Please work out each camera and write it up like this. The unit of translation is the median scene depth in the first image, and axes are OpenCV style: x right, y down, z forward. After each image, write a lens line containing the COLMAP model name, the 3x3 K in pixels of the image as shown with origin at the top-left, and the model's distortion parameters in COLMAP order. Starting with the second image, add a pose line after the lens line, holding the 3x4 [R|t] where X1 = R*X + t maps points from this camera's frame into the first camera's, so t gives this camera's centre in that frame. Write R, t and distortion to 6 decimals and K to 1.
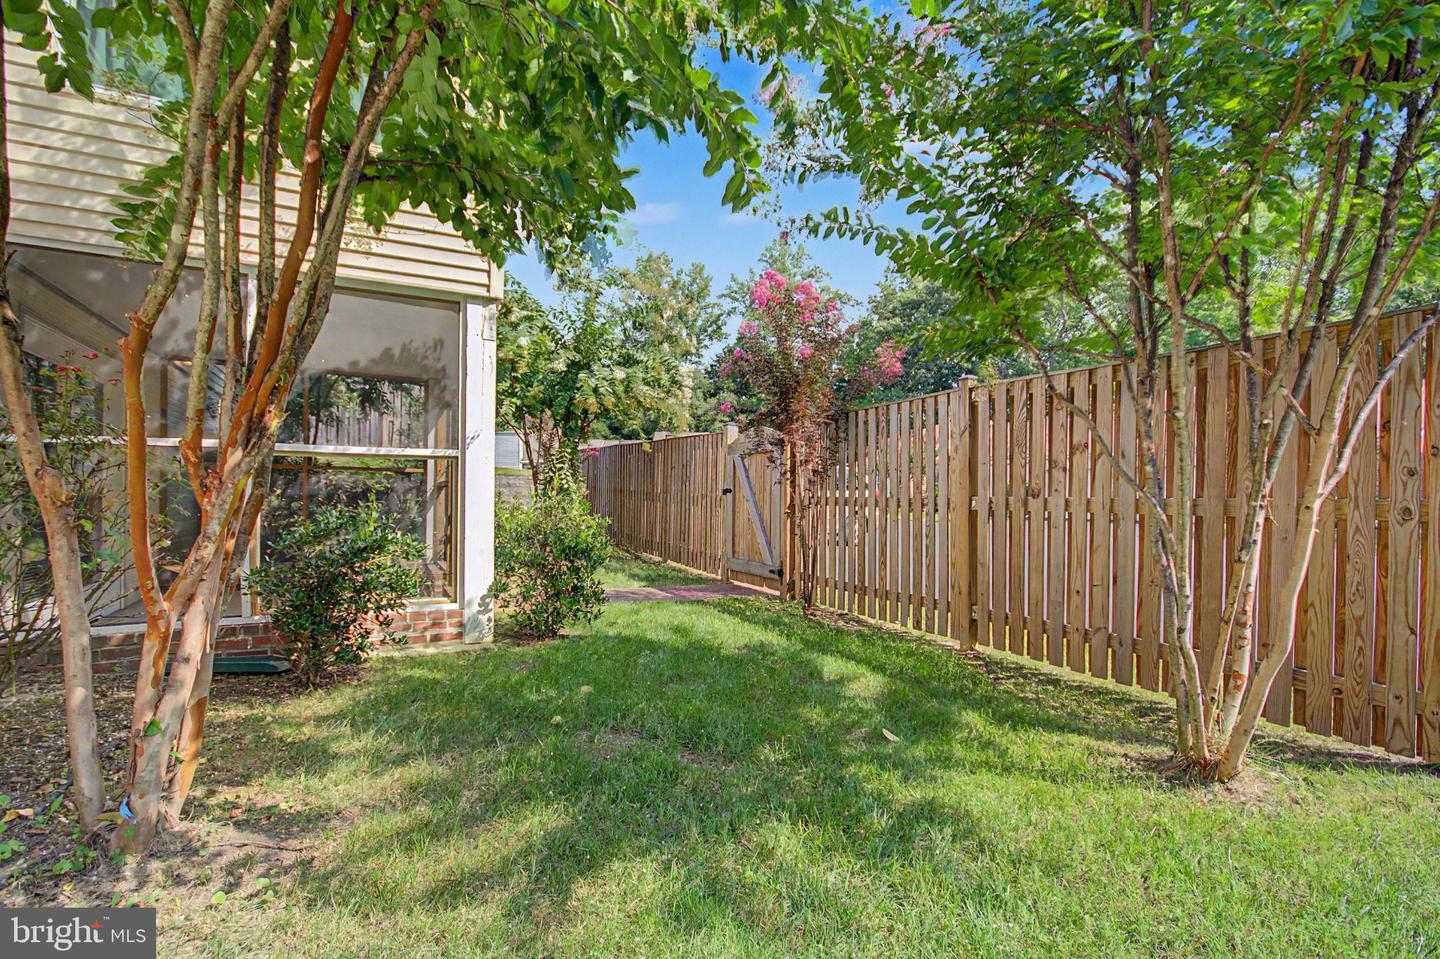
lens RADIAL K [[652.2, 0, 711.4], [0, 652.2, 488.6], [0, 0, 1]] dist [-0.001260, 0.000056]
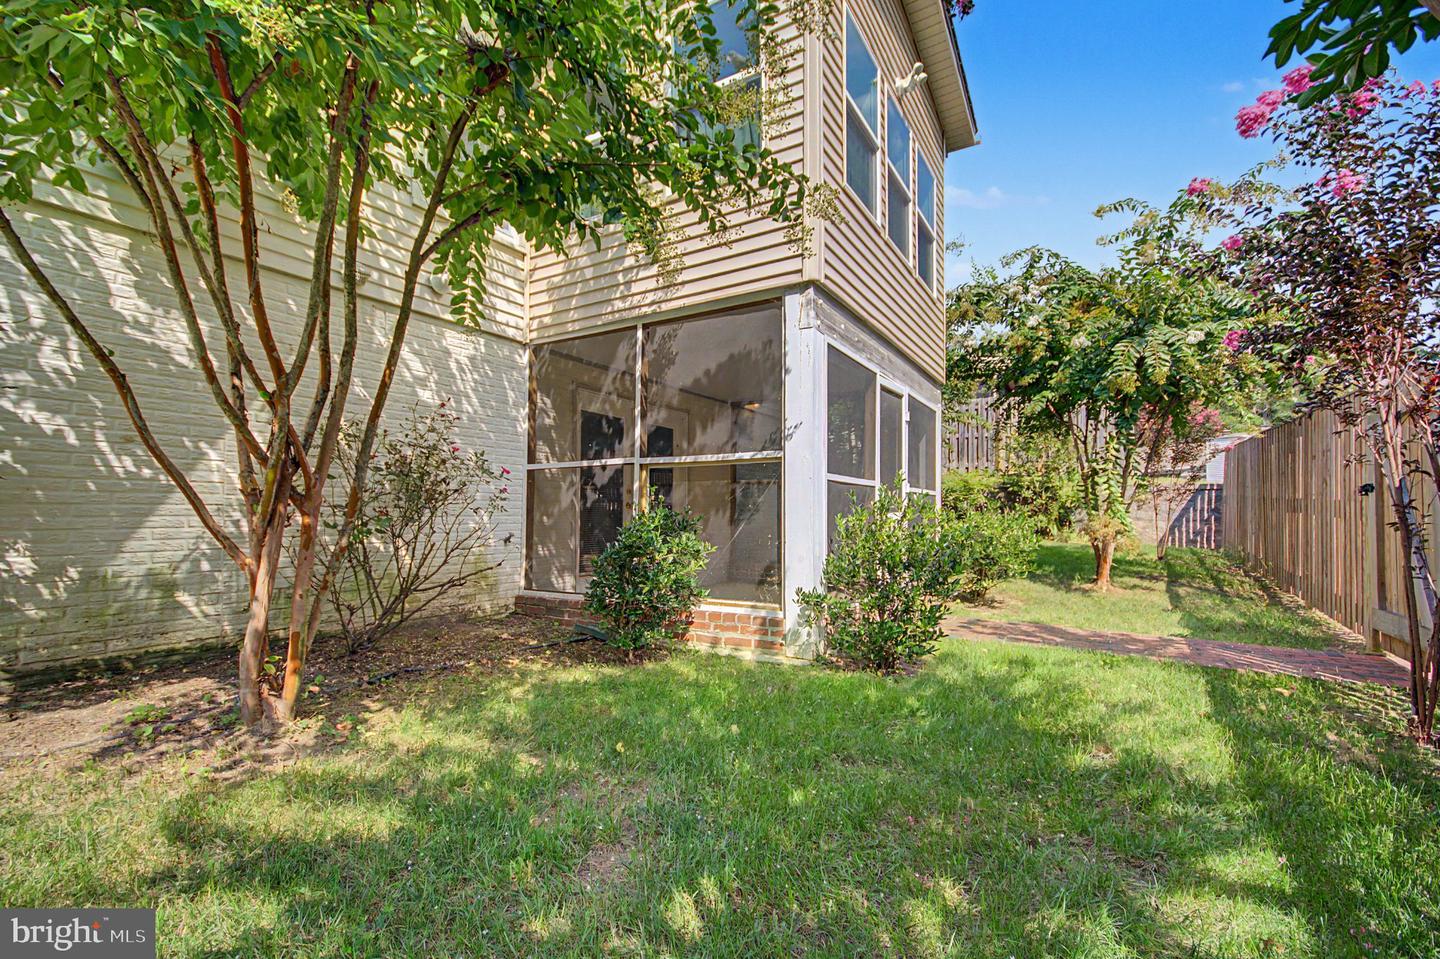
lens RADIAL K [[652.2, 0, 711.4], [0, 652.2, 488.6], [0, 0, 1]] dist [-0.001260, 0.000056]
pose [[0.550921, -0.035594, -0.833798, 0.350426], [0.008877, 0.999283, -0.036793, 0.031885], [0.834510, 0.012868, 0.550842, 0.389177]]
